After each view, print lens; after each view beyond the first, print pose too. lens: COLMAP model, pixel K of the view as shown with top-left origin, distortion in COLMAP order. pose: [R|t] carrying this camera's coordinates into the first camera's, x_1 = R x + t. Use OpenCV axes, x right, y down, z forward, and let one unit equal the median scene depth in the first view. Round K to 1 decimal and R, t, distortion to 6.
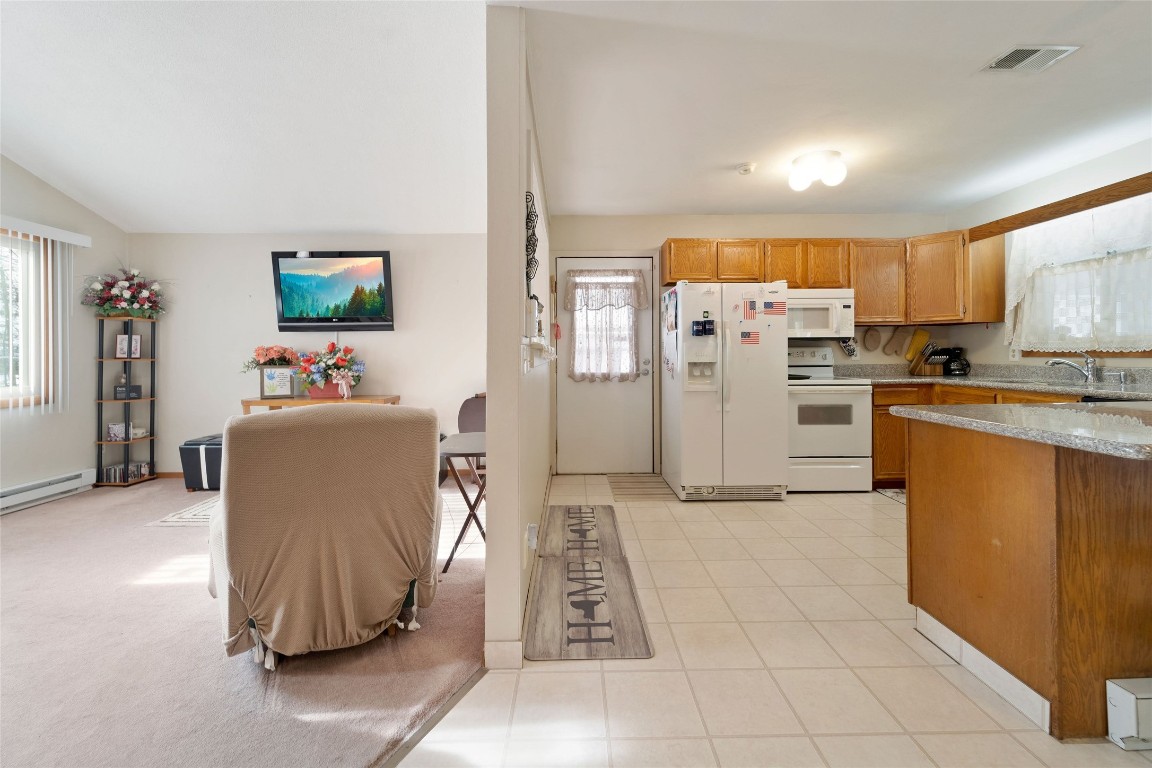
lens RADIAL K [[488.4, 0, 603.6], [0, 488.4, 355.3], [0, 0, 1]] dist [0.001168, -0.001958]
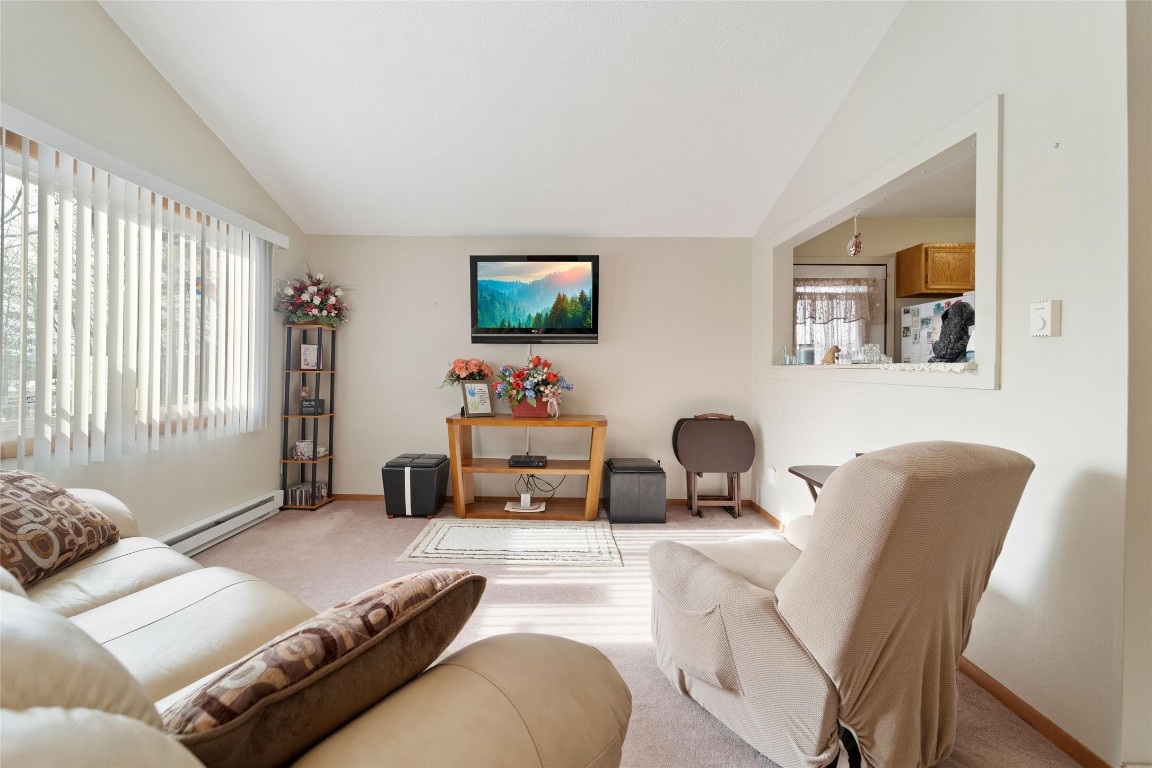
lens RADIAL K [[488.4, 0, 574.3], [0, 488.4, 366.5], [0, 0, 1]] dist [0.001168, -0.001958]
pose [[0.999380, 0.014165, -0.032235, -0.461736], [-0.014435, 0.999862, -0.008170, -0.000044], [0.032115, 0.008630, 0.999447, 0.097797]]
